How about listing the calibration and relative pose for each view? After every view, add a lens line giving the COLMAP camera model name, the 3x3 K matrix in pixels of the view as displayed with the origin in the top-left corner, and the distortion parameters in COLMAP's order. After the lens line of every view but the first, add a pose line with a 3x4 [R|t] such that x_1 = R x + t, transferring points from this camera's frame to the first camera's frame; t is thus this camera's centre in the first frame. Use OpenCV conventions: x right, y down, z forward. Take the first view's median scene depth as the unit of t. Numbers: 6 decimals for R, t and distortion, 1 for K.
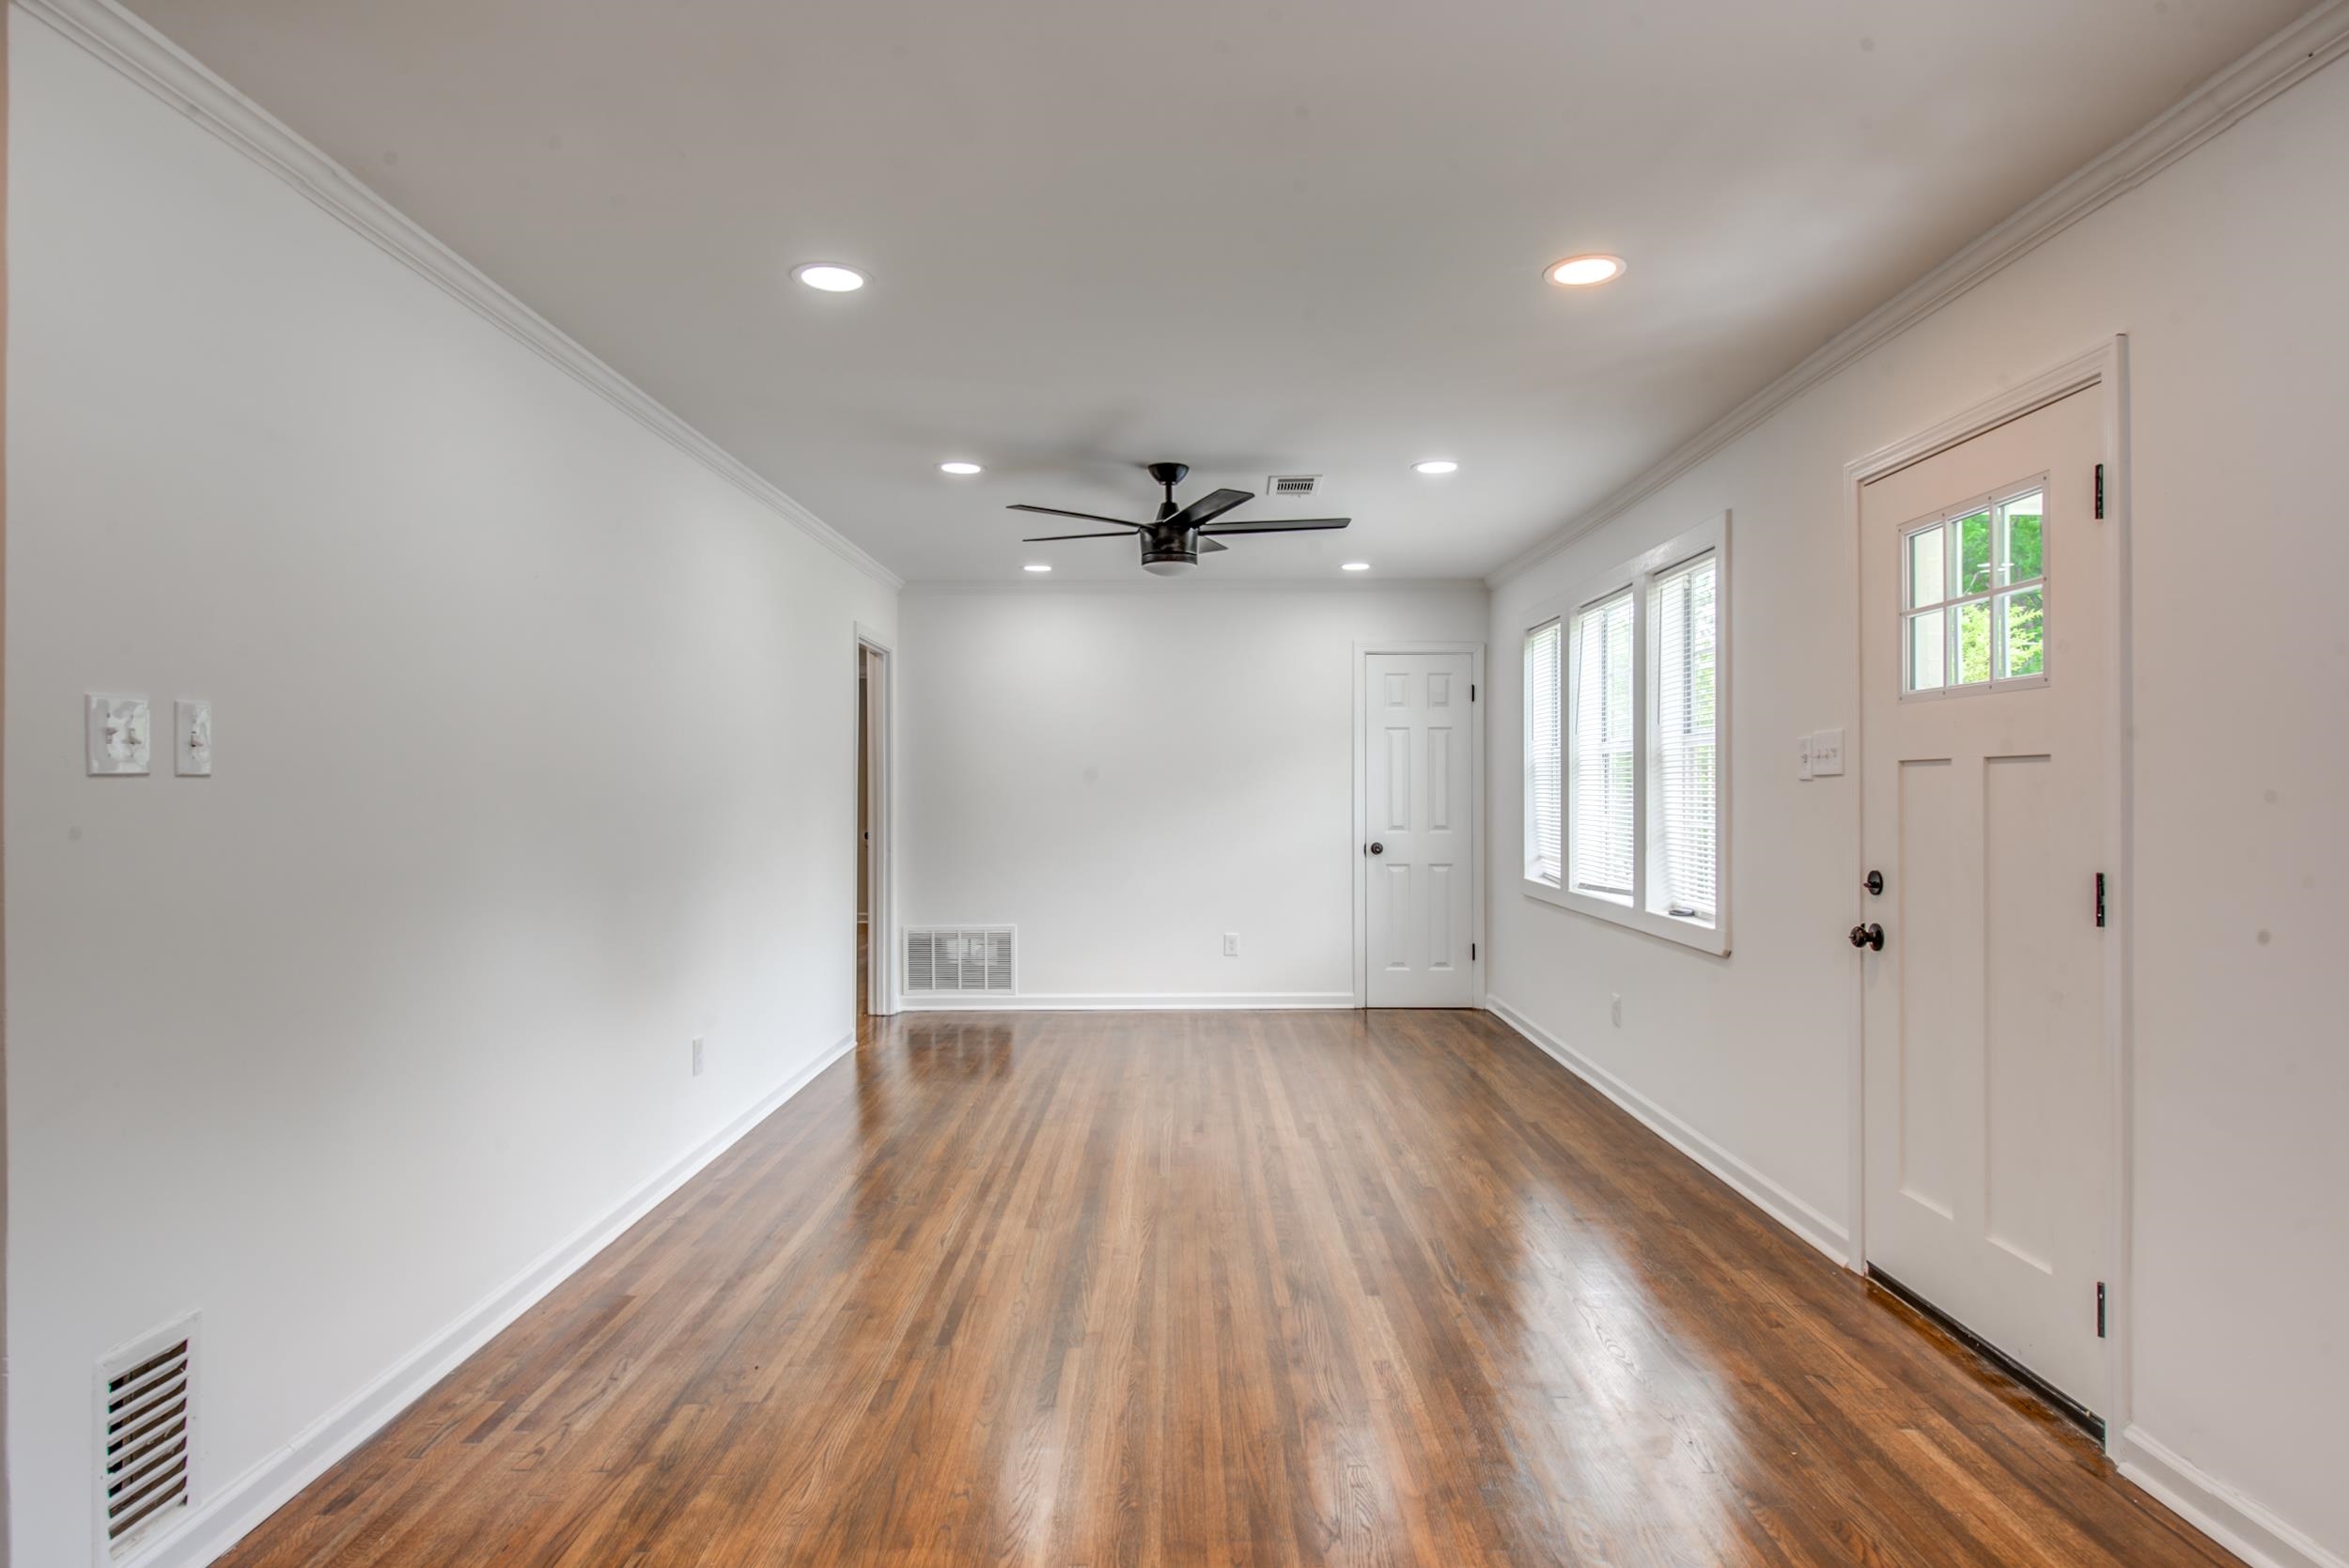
lens RADIAL K [[1335.6, 0, 1167.8], [0, 1335.6, 782.1], [0, 0, 1]] dist [0.001757, -0.003063]
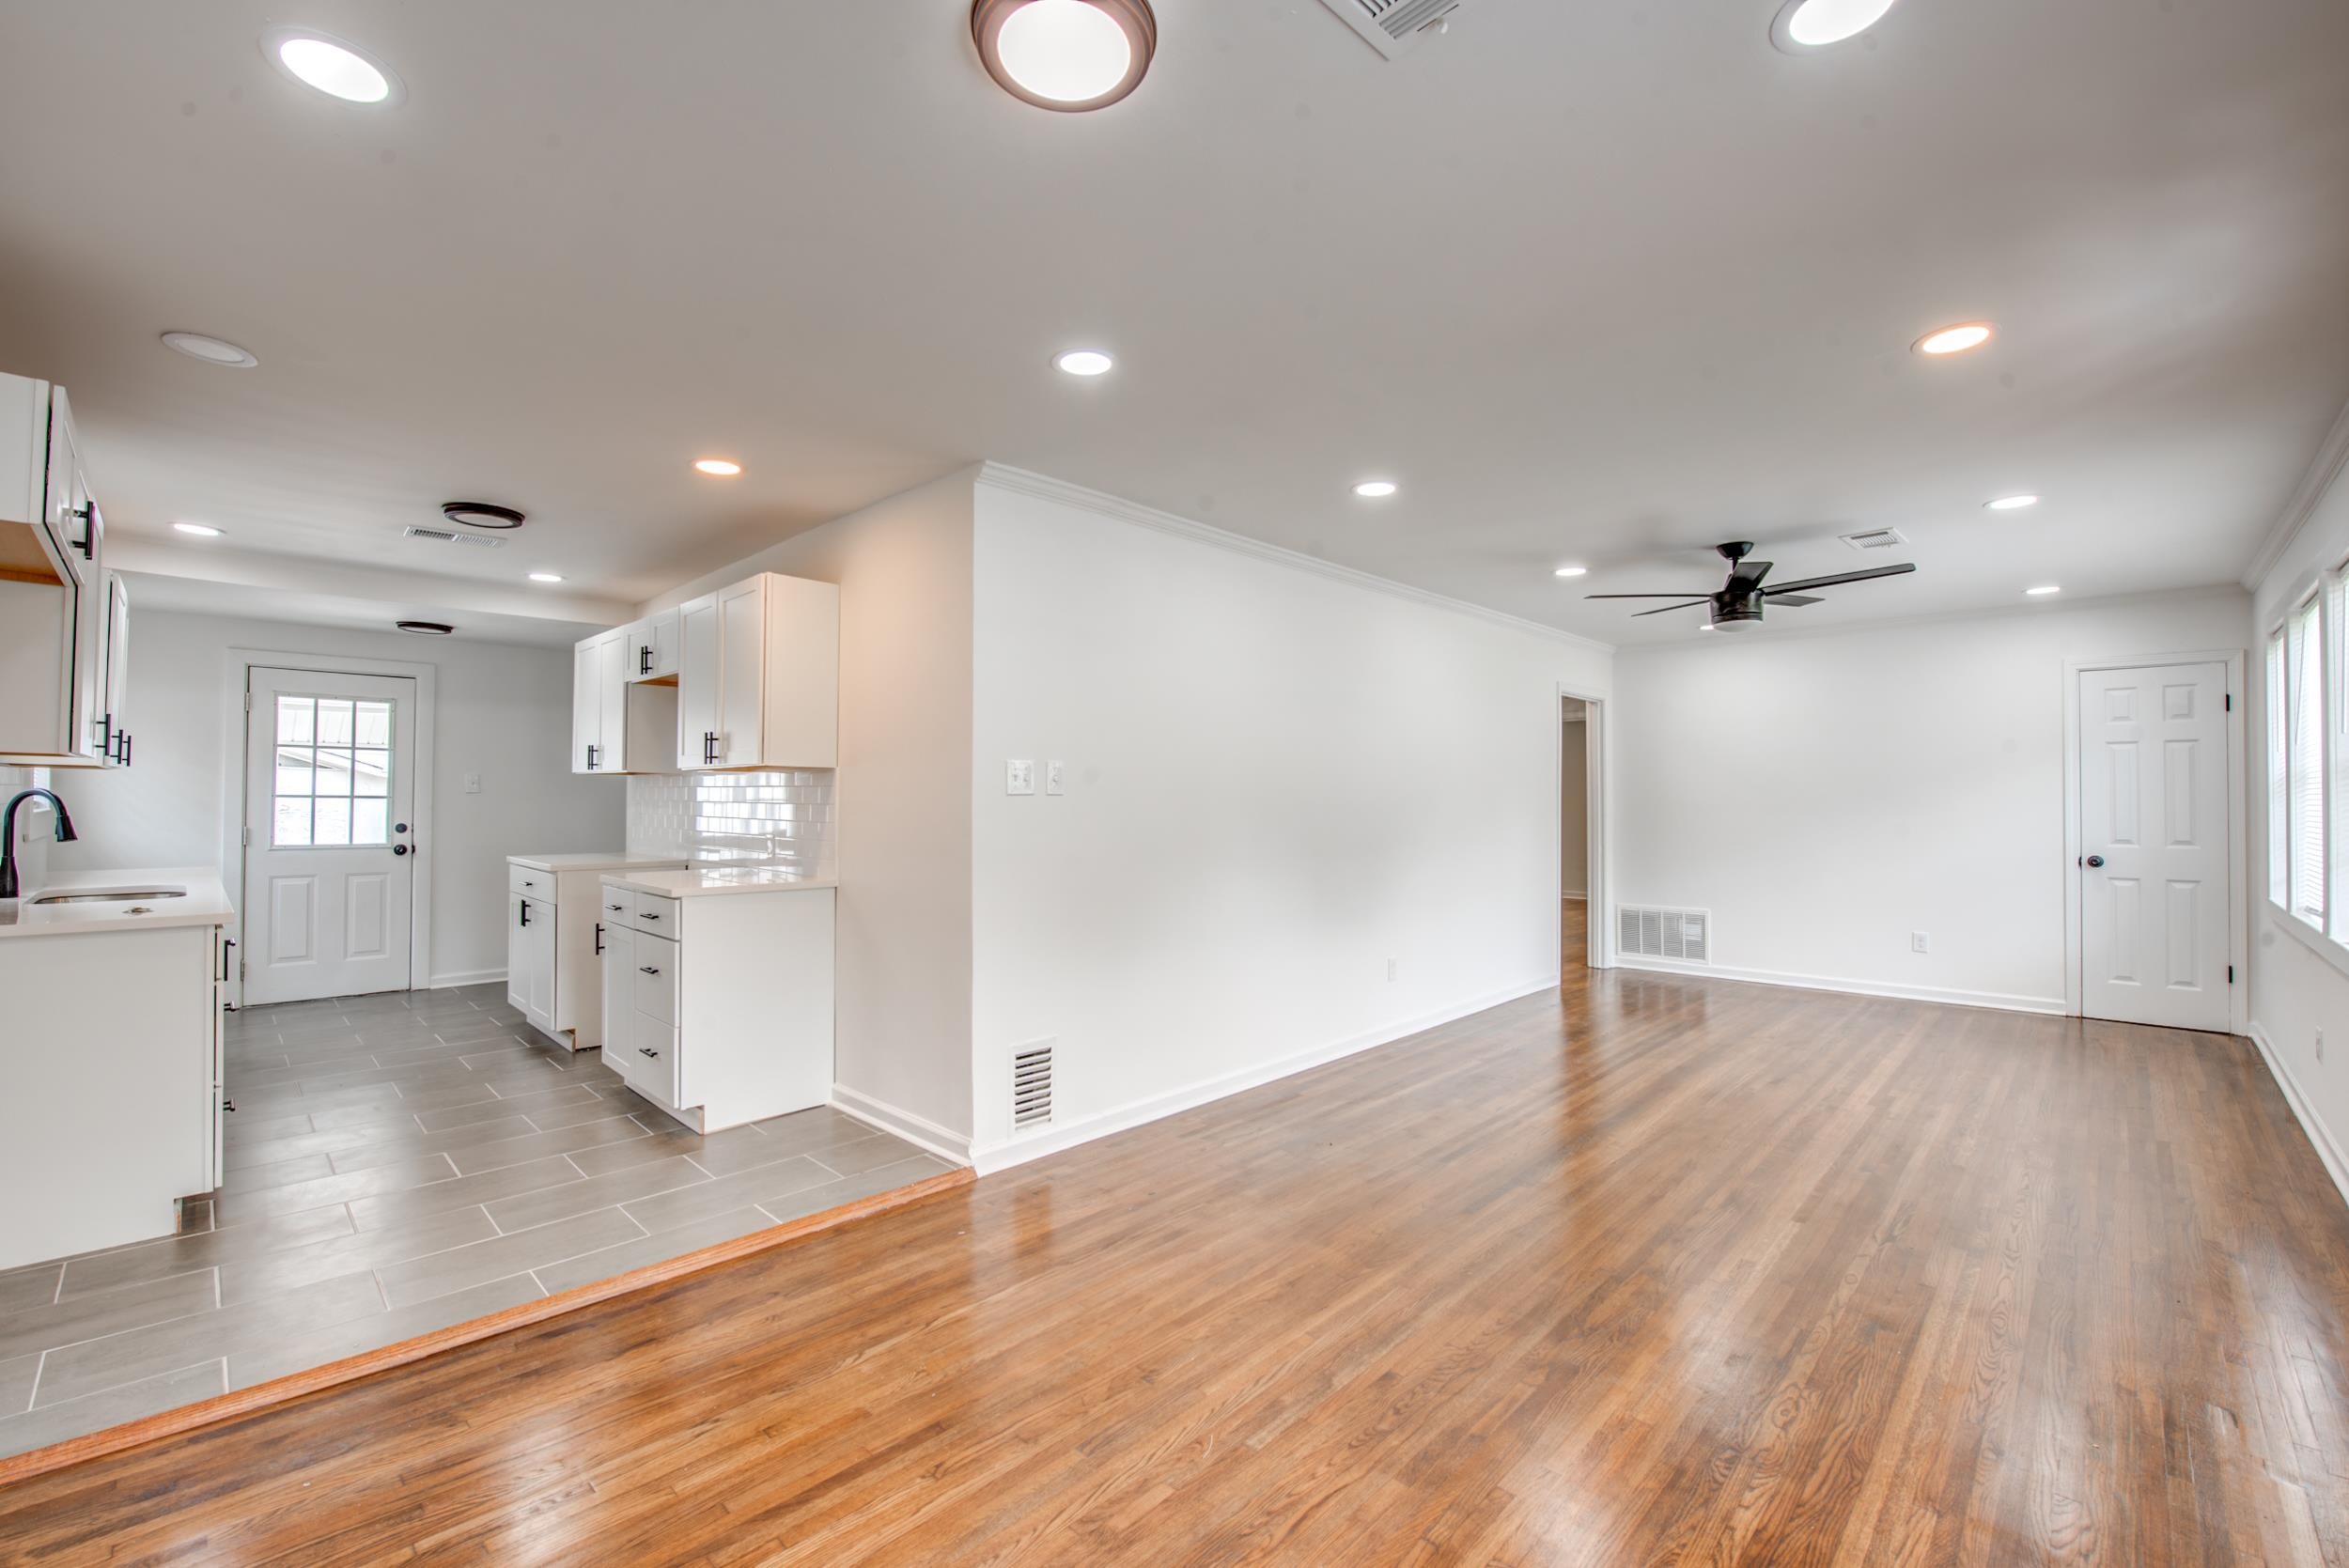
lens RADIAL K [[968.7, 0, 1173.5], [0, 968.7, 789.1], [0, 0, 1]] dist [-0.013048, -0.000426]
pose [[0.725631, -0.005129, -0.688065, 0.238899], [0.000778, 0.999978, -0.006633, -0.001833], [0.688084, 0.004278, 0.725618, -0.015672]]
